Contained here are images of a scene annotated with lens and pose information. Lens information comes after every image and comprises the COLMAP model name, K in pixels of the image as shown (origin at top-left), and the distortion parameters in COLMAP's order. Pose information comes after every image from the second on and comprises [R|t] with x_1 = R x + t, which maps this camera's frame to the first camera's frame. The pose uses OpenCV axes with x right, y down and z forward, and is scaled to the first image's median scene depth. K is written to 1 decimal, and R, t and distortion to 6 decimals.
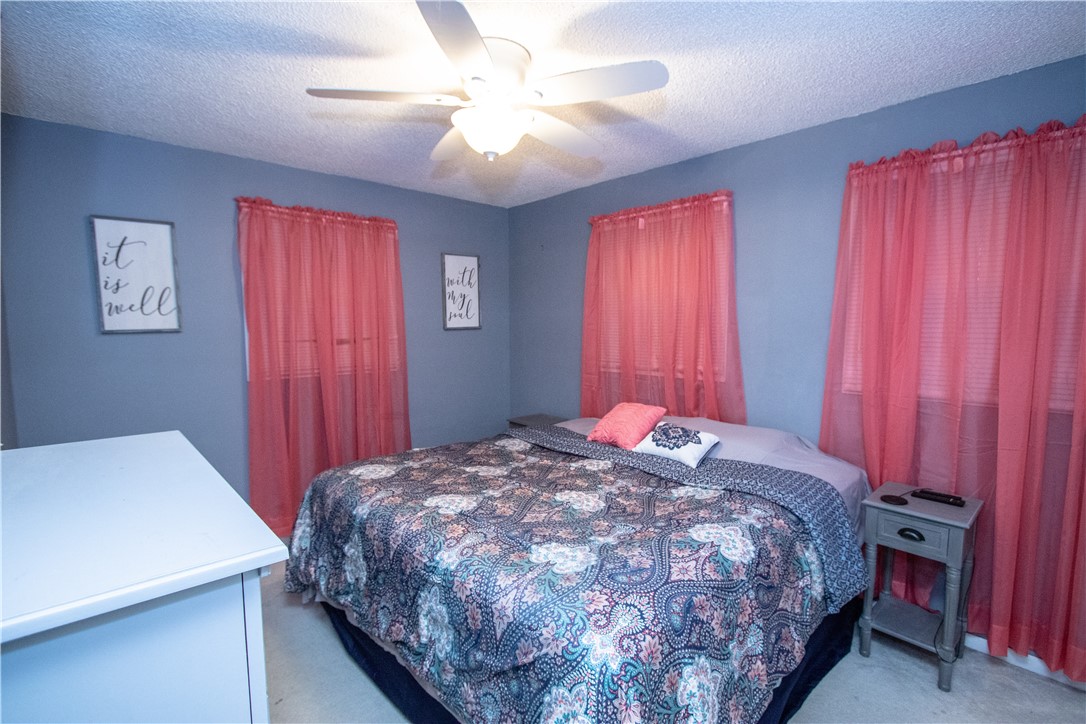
lens RADIAL K [[498.2, 0, 541.6], [0, 498.2, 364.9], [0, 0, 1]] dist [-0.020101, 0.004906]
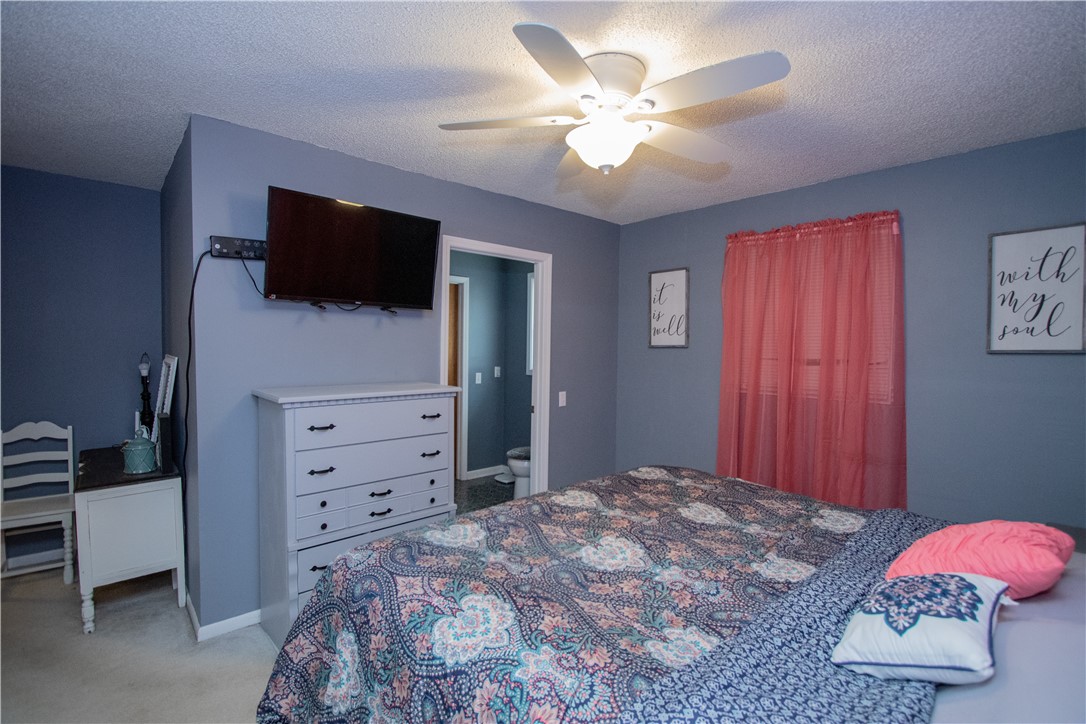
lens RADIAL K [[498.2, 0, 541.6], [0, 498.2, 364.9], [0, 0, 1]] dist [-0.020101, 0.004906]
pose [[-0.004716, 0.039394, -0.999213, 0.672079], [-0.100013, 0.994195, 0.039668, -0.037346], [0.994975, 0.100121, -0.000748, 0.668390]]
